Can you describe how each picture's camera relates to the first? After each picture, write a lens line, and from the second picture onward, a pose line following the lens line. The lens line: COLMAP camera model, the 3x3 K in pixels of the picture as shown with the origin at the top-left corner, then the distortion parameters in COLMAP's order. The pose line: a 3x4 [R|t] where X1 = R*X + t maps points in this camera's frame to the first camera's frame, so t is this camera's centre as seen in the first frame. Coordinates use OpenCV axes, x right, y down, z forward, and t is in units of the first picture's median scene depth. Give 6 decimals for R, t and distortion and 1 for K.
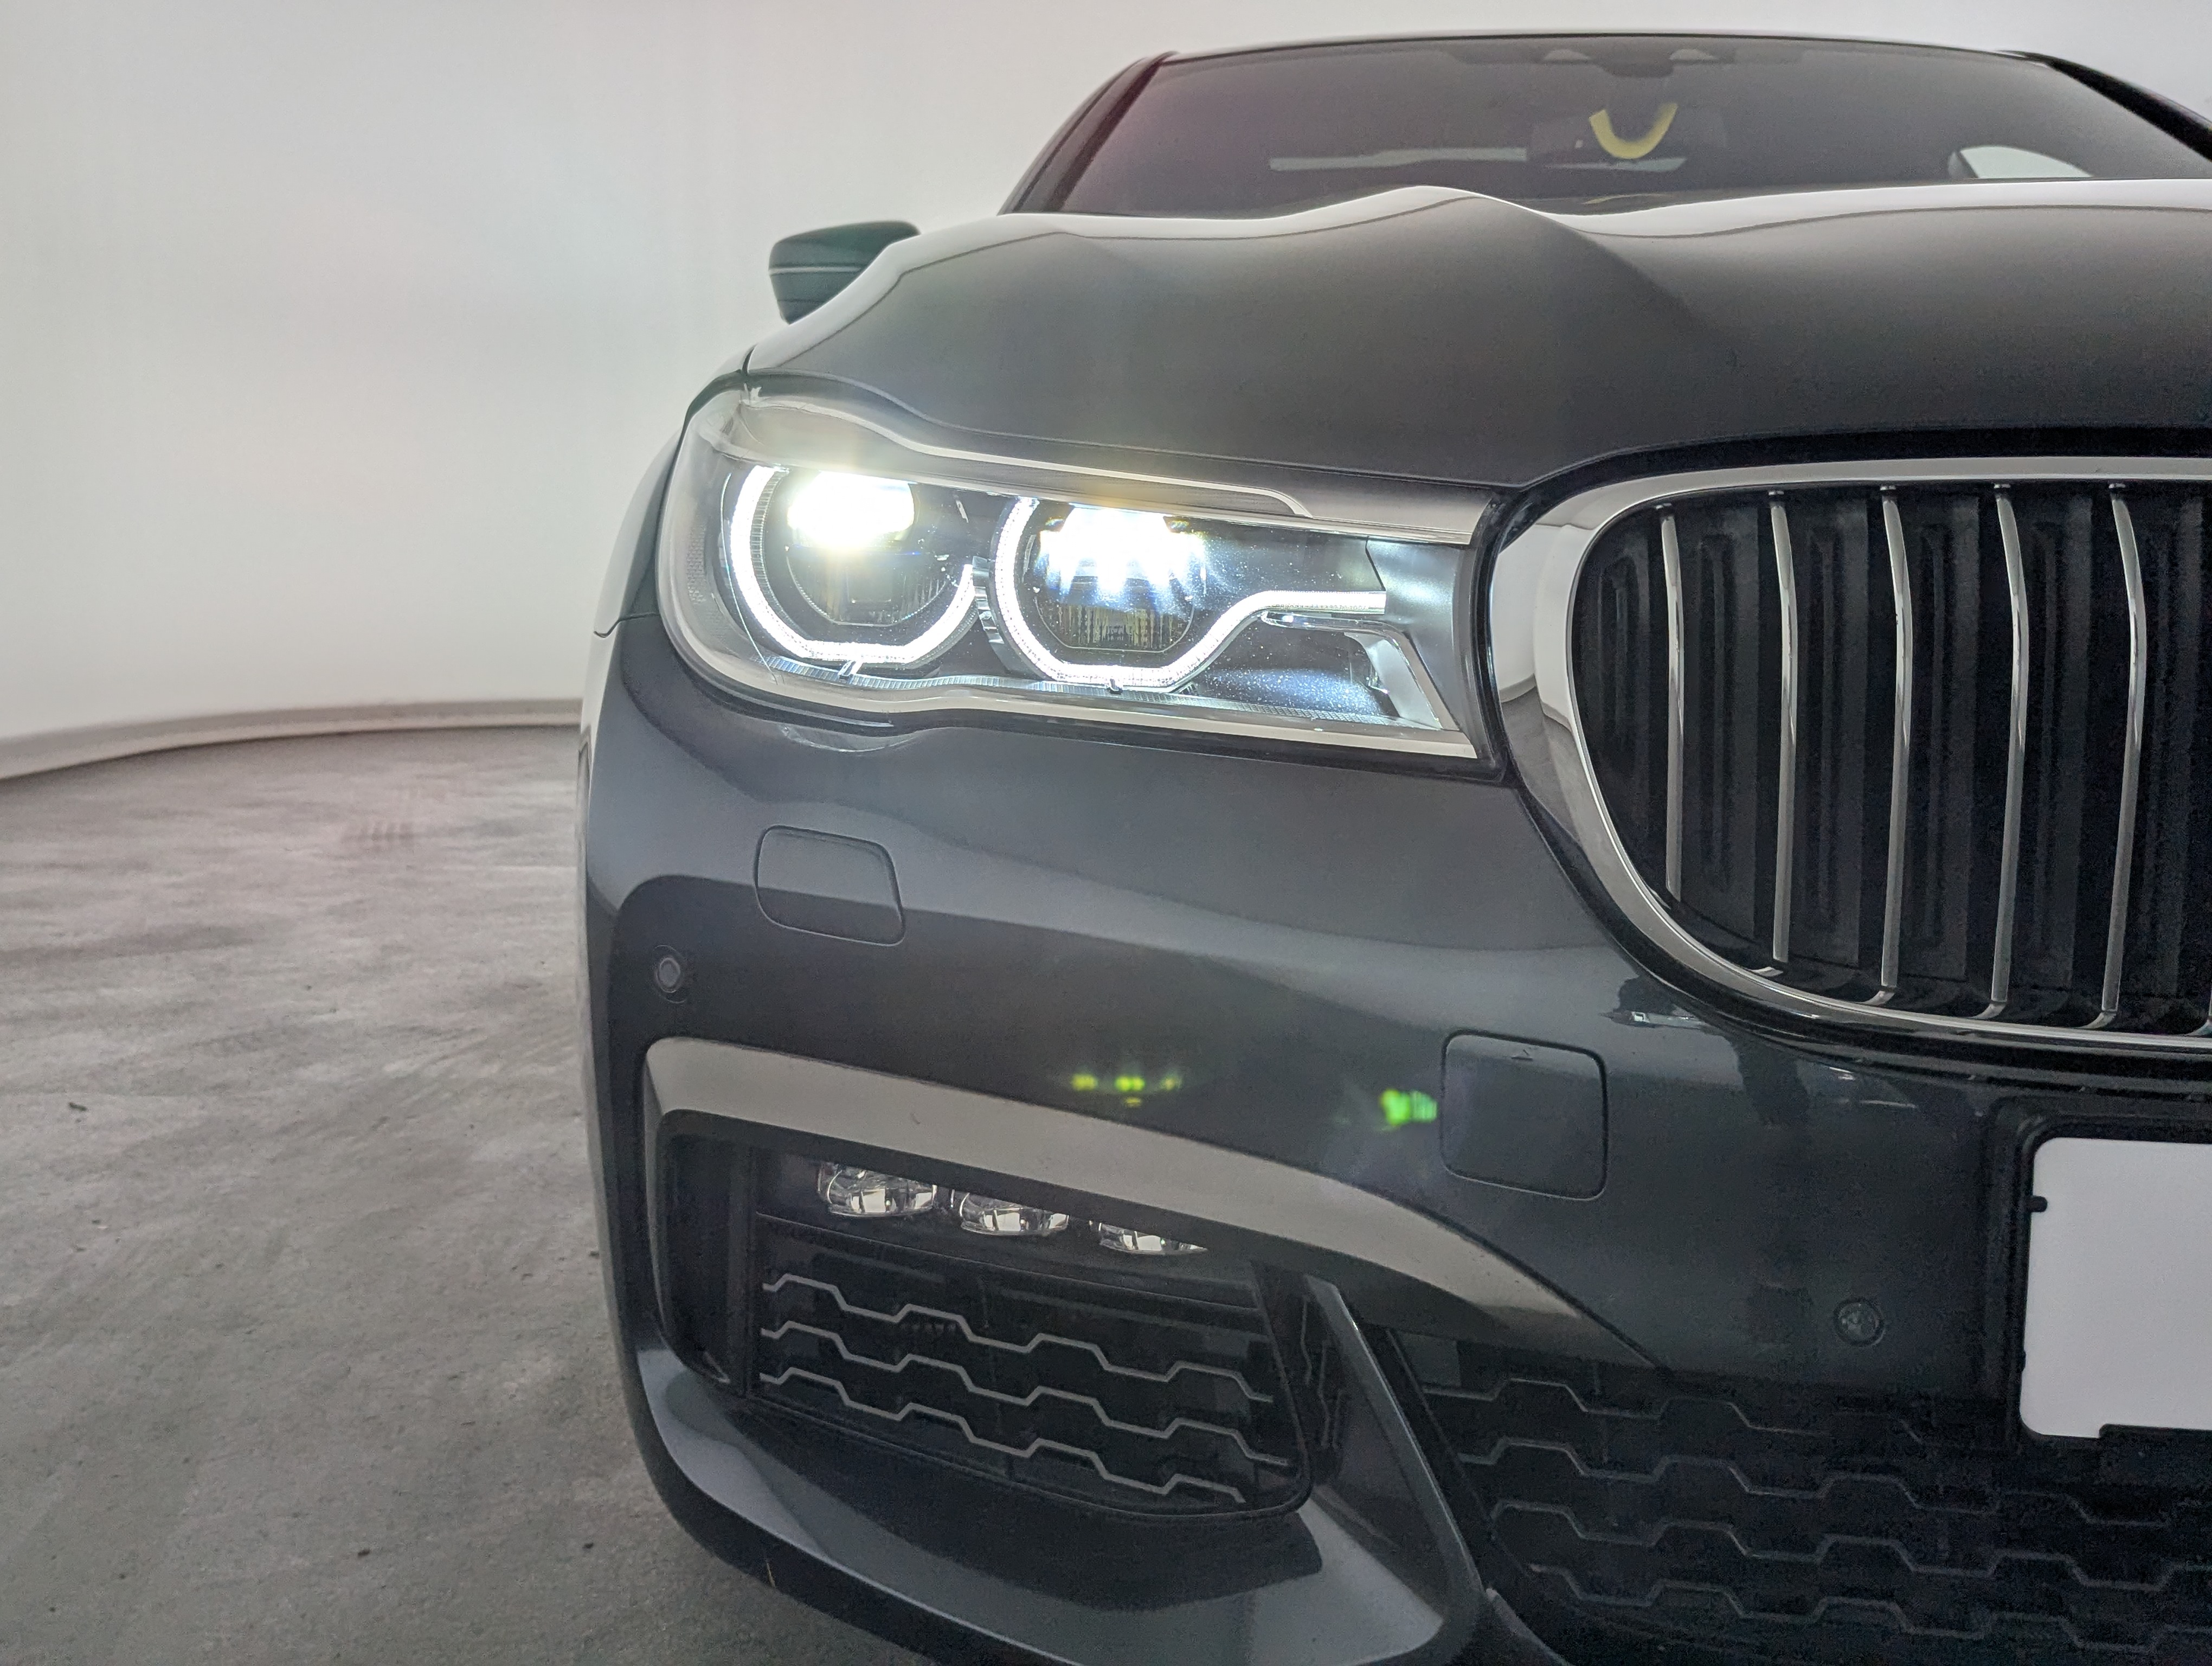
lens RADIAL K [[2137.2, 0, 1144.3], [0, 2137.2, 848.0], [0, 0, 1]] dist [0.035754, -0.022573]
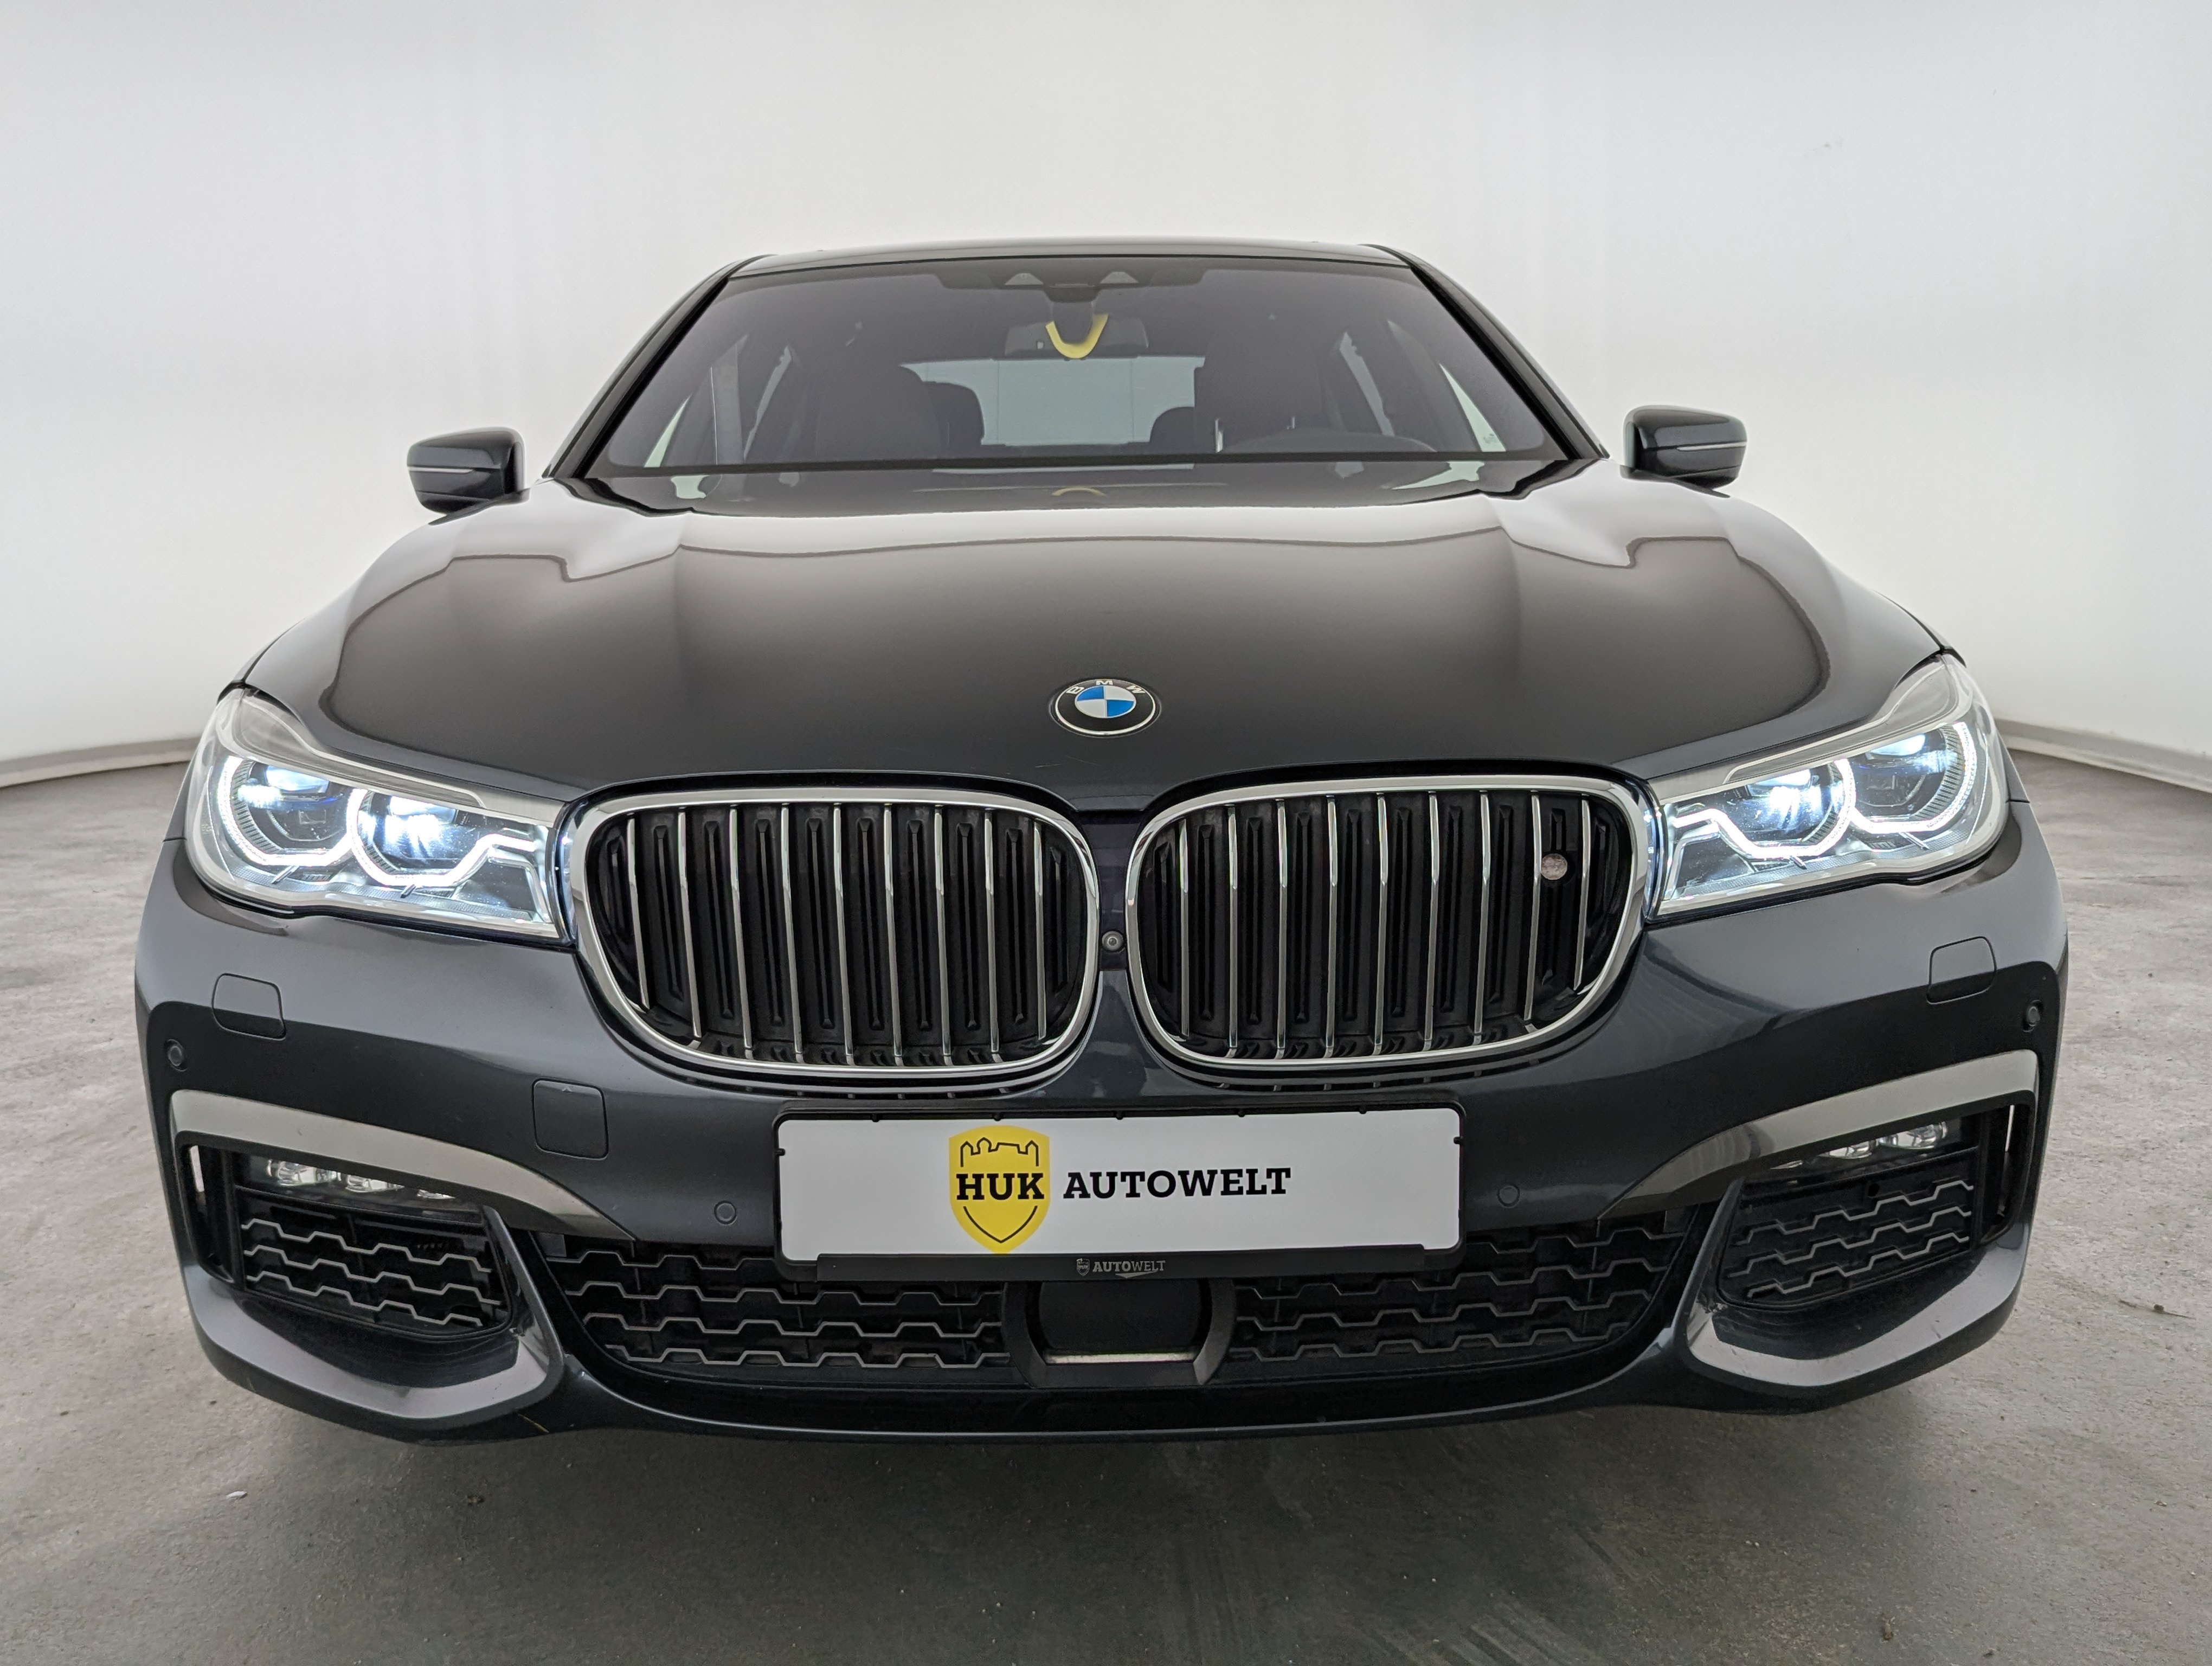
lens RADIAL K [[2137.2, 0, 1144.3], [0, 2137.2, 848.0], [0, 0, 1]] dist [0.035754, -0.022573]
pose [[0.998230, -0.037257, 0.046349, 0.291850], [0.036263, 0.999098, 0.022095, -0.071490], [-0.047130, -0.020376, 0.998681, -0.476783]]
